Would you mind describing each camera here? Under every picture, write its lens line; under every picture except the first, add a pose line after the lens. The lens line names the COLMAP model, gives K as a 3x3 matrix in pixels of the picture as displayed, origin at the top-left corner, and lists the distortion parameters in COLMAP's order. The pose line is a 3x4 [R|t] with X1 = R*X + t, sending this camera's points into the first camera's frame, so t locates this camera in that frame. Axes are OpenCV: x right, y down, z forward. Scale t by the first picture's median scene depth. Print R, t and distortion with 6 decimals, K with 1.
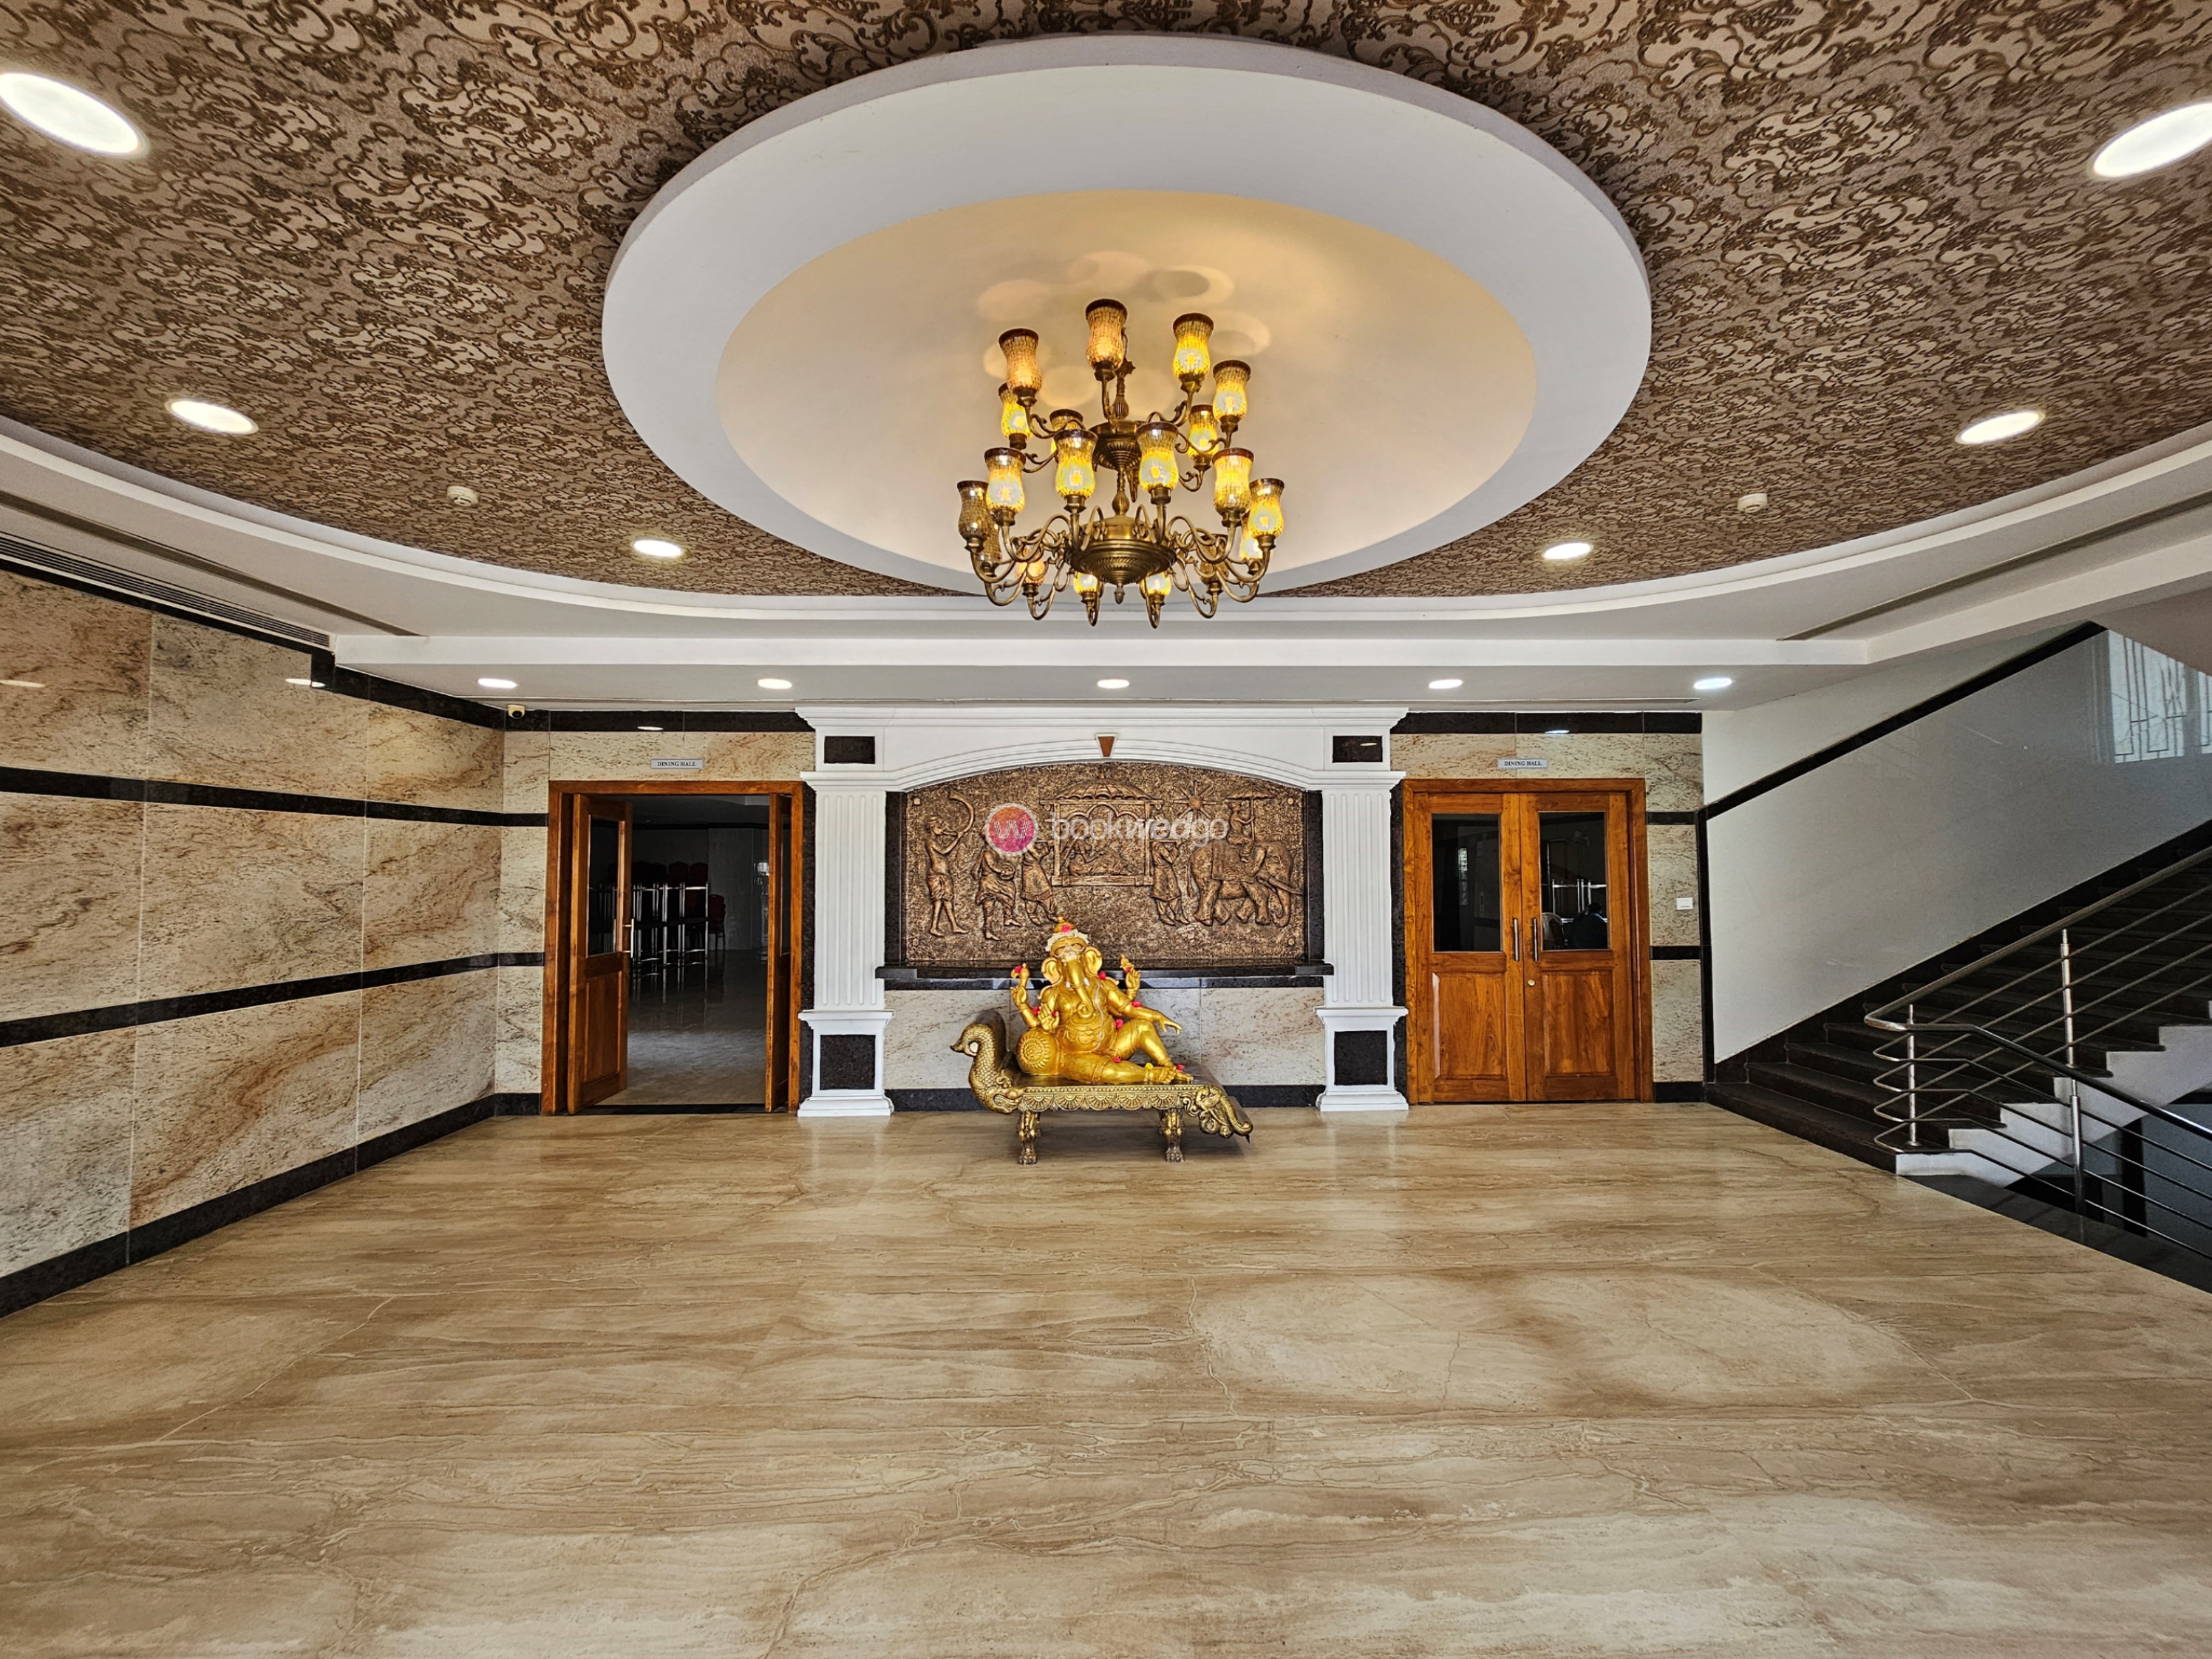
lens RADIAL K [[891.2, 0, 1106.0], [0, 891.2, 829.5], [0, 0, 1]] dist [-0.001558, 0.000405]
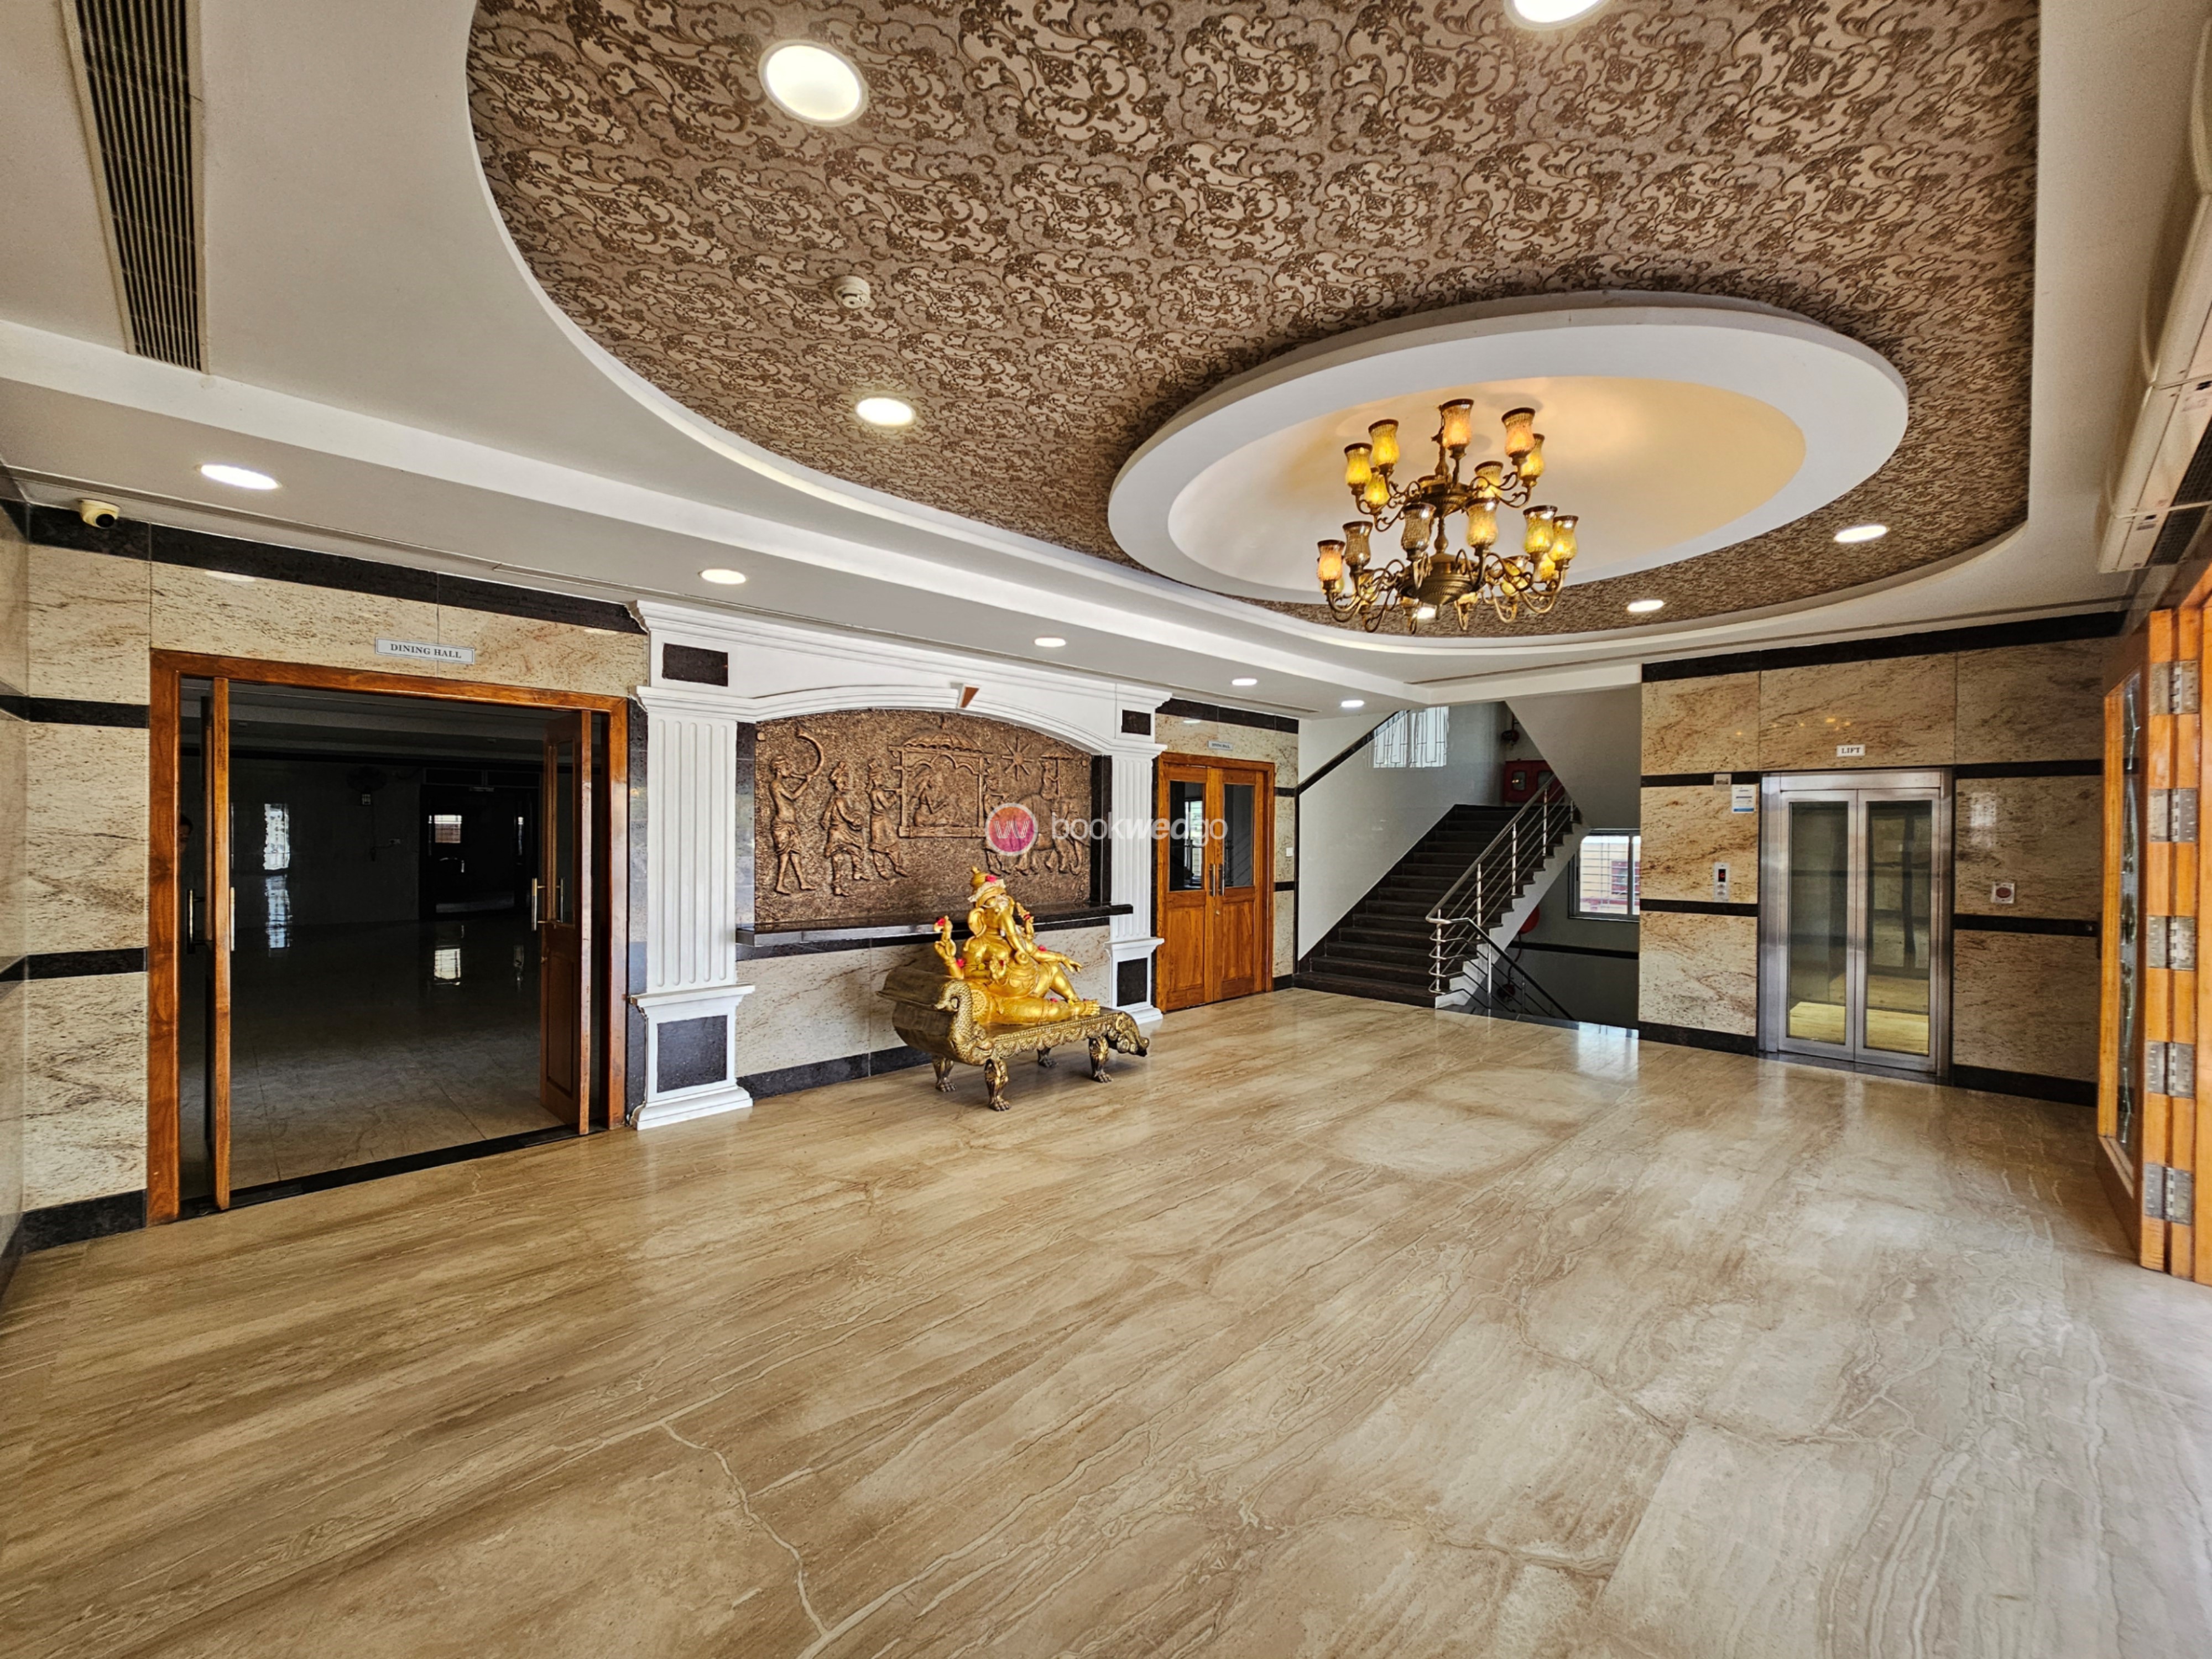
lens RADIAL K [[891.2, 0, 1106.0], [0, 891.2, 829.5], [0, 0, 1]] dist [-0.001558, 0.000405]
pose [[0.729681, 0.011306, 0.683695, -0.579664], [-0.042044, 0.998713, 0.028356, 0.019884], [-0.682494, -0.049436, 0.729217, 0.165050]]
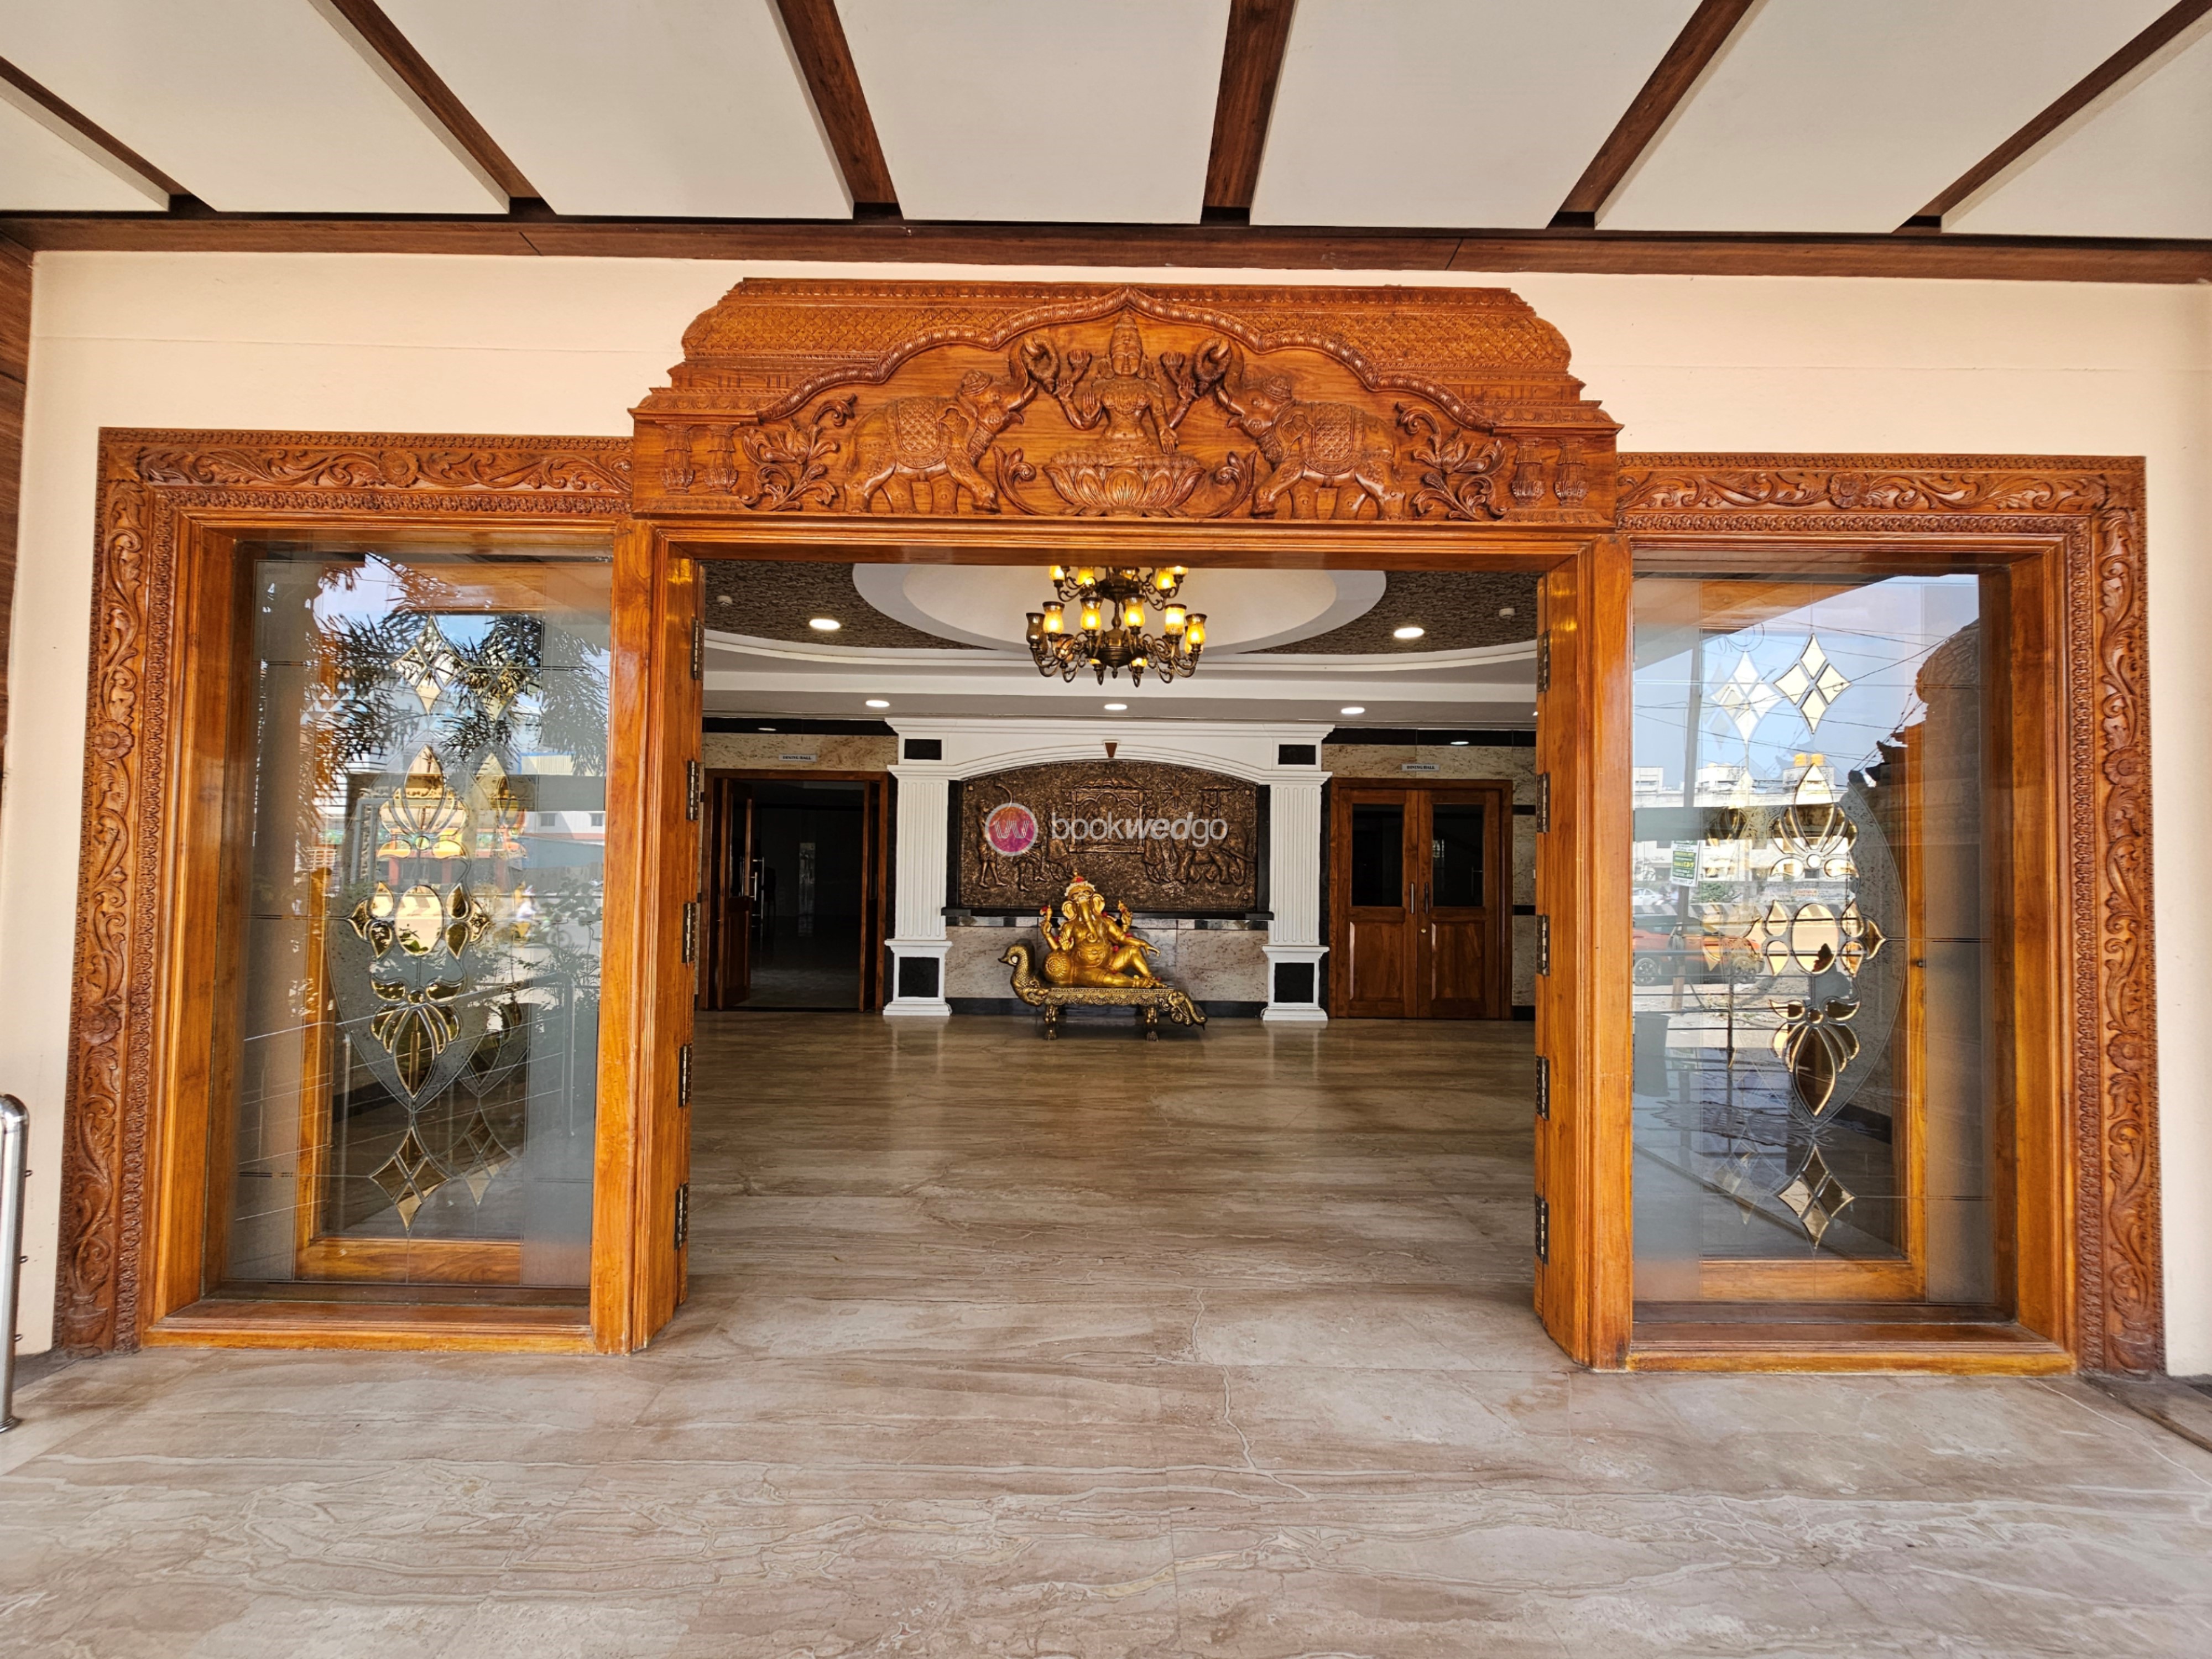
lens RADIAL K [[876.2, 0, 1106.0], [0, 876.2, 829.5], [0, 0, 1]] dist [0.000656, 0.000200]
pose [[0.999774, 0.017501, -0.012046, 0.011248], [-0.017343, 0.999764, 0.013098, 0.010921], [0.012272, -0.012886, 0.999842, -0.347748]]
